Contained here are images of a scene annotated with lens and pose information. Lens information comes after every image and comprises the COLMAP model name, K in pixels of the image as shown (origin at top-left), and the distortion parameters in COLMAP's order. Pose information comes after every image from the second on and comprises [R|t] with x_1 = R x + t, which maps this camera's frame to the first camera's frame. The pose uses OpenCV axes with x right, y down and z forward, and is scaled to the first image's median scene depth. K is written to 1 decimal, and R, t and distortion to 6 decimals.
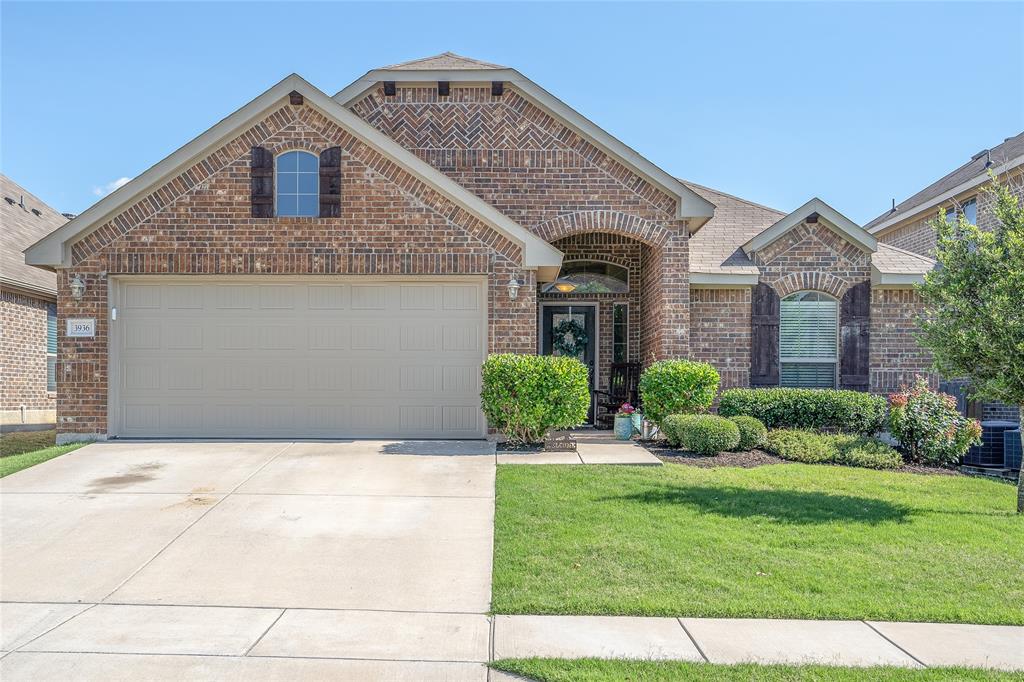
lens RADIAL K [[816.1, 0, 512.0], [0, 816.1, 341.0], [0, 0, 1]] dist [0.004619, -0.002358]
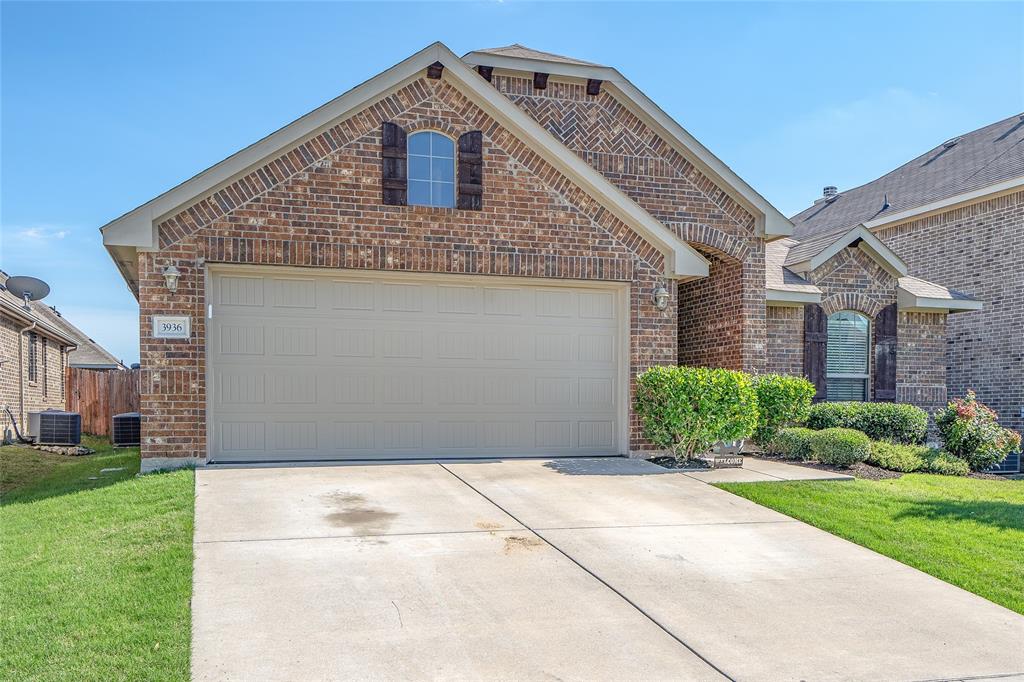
lens RADIAL K [[769.0, 0, 490.0], [0, 769.0, 373.6], [0, 0, 1]] dist [-0.009276, -0.000160]
pose [[0.964239, 0.010161, 0.264840, -0.420501], [-0.016341, 0.999643, 0.021140, 0.008524], [-0.264531, -0.024712, 0.964061, 0.183008]]
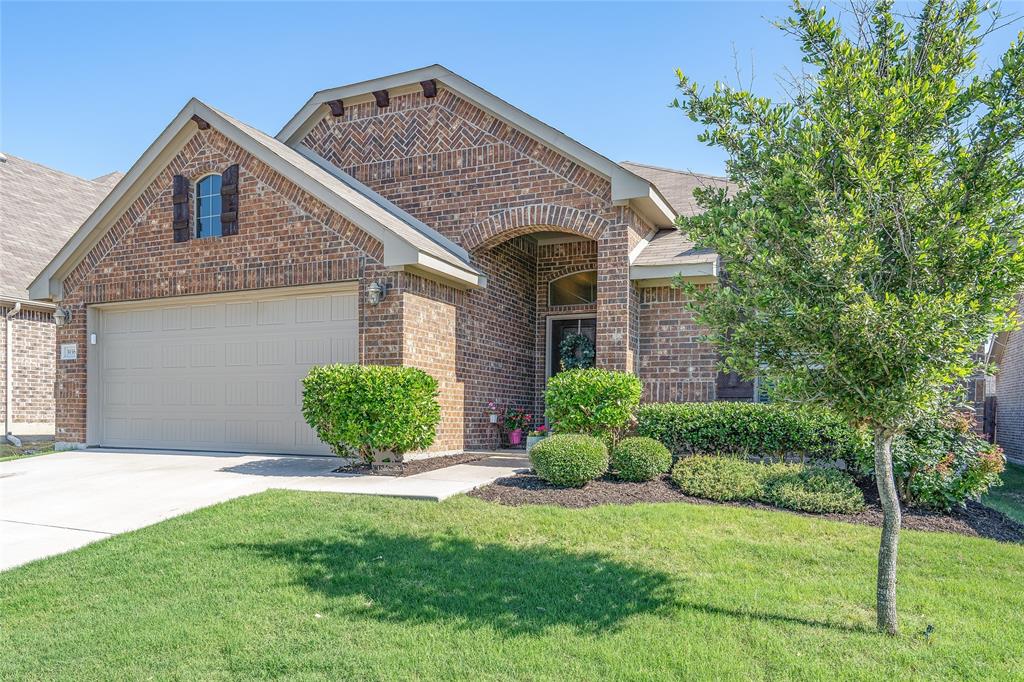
lens RADIAL K [[630.1, 0, 551.5], [0, 630.1, 385.8], [0, 0, 1]] dist [-0.009359, 0.001776]
pose [[0.934215, -0.012995, -0.356473, 0.425380], [0.021306, 0.999585, 0.019397, 0.029116], [0.356073, -0.025716, 0.934104, 0.406263]]
